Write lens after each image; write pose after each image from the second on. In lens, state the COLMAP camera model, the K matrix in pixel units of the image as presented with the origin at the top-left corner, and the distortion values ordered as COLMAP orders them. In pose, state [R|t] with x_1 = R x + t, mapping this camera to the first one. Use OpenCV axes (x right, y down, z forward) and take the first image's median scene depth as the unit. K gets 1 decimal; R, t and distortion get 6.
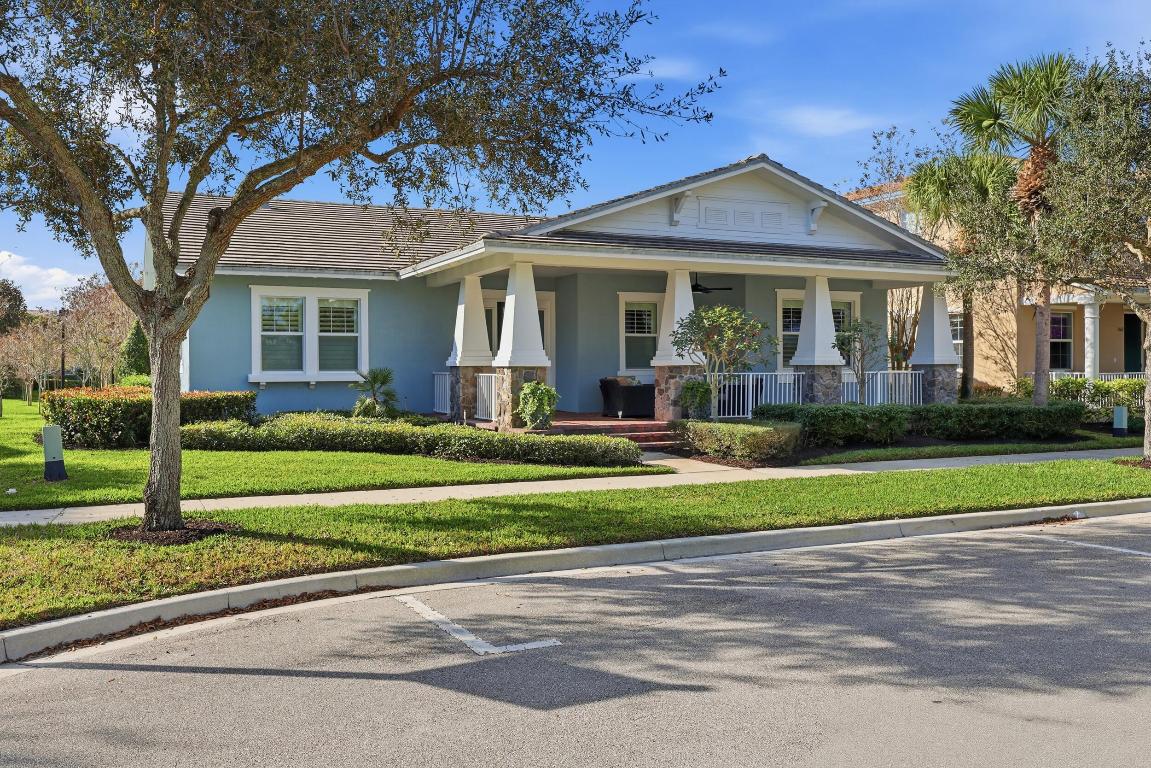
lens RADIAL K [[992.8, 0, 575.5], [0, 992.8, 384.0], [0, 0, 1]] dist [-0.002387, 0.000113]
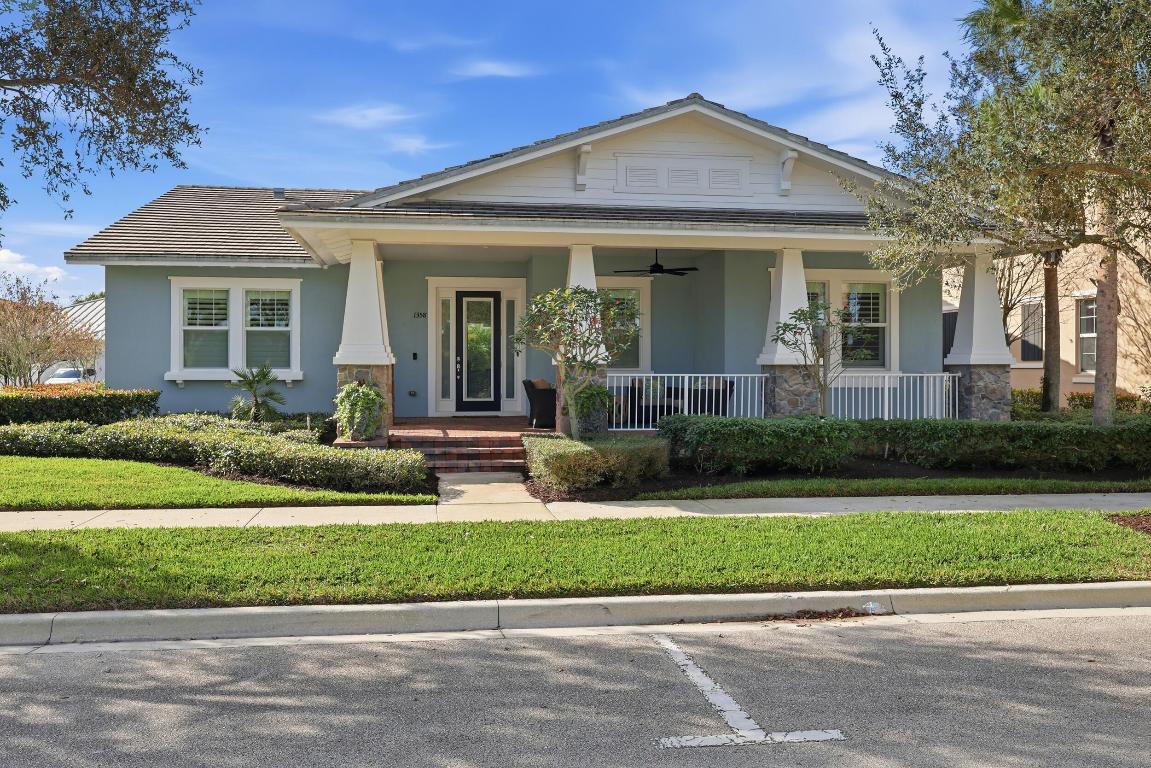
lens RADIAL K [[992.8, 0, 575.5], [0, 992.8, 384.0], [0, 0, 1]] dist [-0.002387, 0.000113]
pose [[0.954354, 0.010641, -0.298489, 0.320842], [-0.009888, 0.999943, 0.004035, -0.005659], [0.298515, -0.000900, 0.954404, 0.219630]]
